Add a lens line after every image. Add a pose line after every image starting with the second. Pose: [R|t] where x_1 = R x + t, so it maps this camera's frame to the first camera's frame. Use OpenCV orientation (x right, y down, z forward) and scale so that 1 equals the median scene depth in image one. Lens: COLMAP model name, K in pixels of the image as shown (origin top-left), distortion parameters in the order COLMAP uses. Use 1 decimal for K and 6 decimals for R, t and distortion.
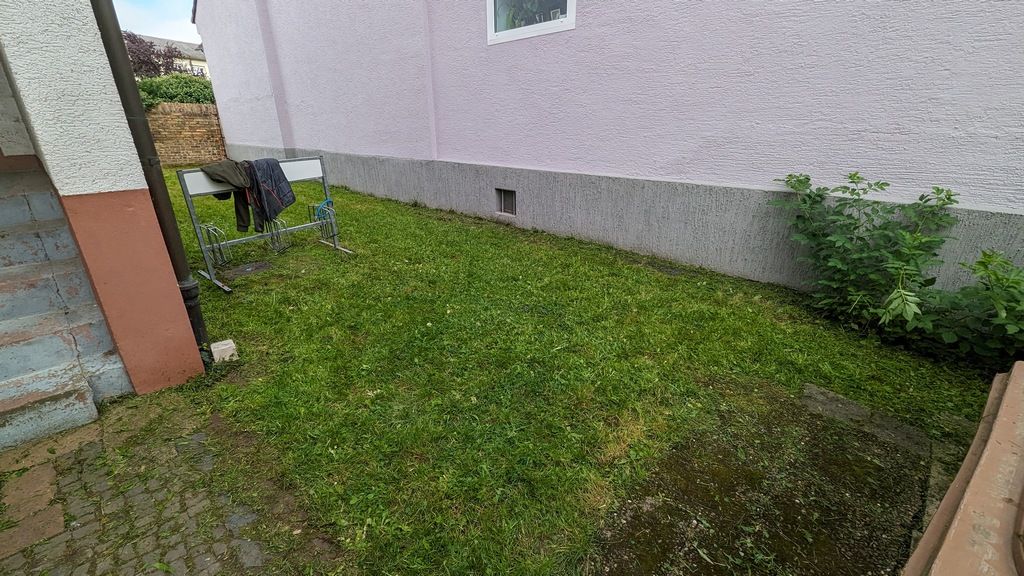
lens RADIAL K [[424.4, 0, 512.0], [0, 424.4, 288.0], [0, 0, 1]] dist [0.000110, 0.000082]
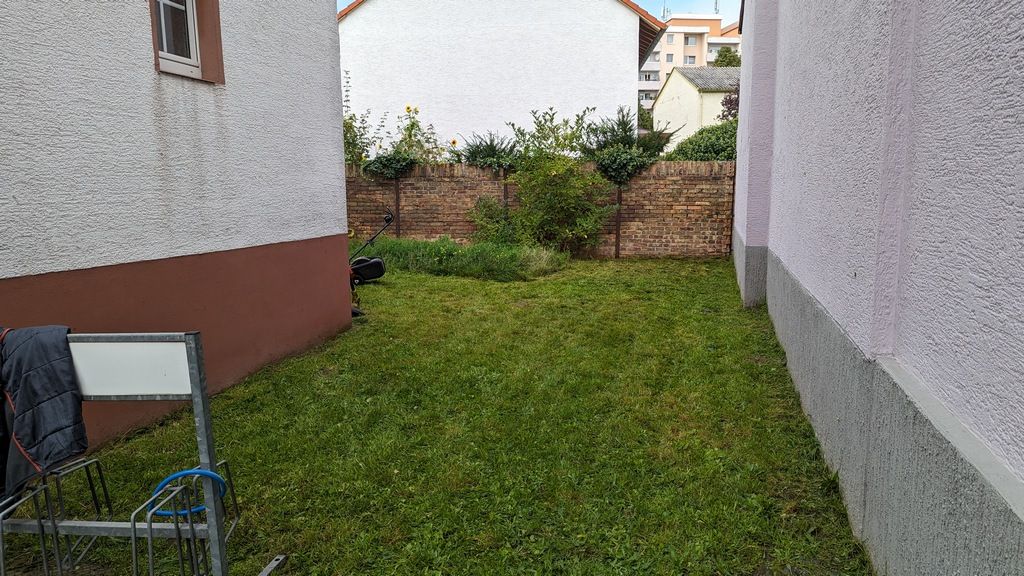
lens RADIAL K [[726.5, 0, 512.0], [0, 726.5, 288.0], [0, 0, 1]] dist [0.051420, -0.056485]
pose [[0.463665, 0.120691, -0.877752, 0.110129], [-0.312132, 0.949418, -0.034336, -0.331714], [0.829209, 0.289895, 0.477884, 0.772248]]
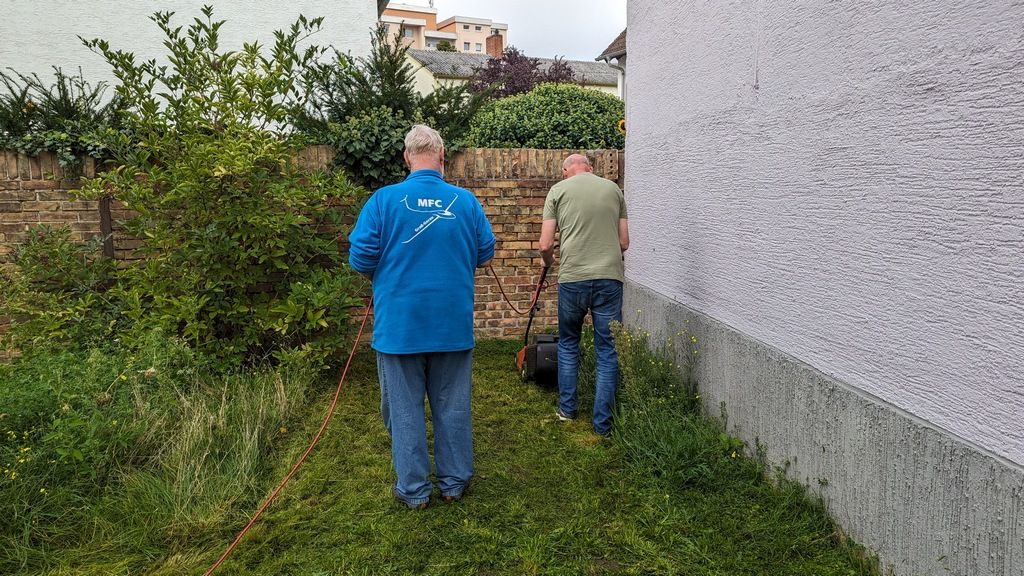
lens RADIAL K [[676.8, 0, 512.0], [0, 676.8, 288.0], [0, 0, 1]] dist [0.068057, -0.047802]
pose [[0.767152, 0.094093, -0.634526, -1.074522], [-0.221843, 0.967062, -0.124808, -0.632413], [0.601883, 0.236512, 0.762758, 1.482123]]
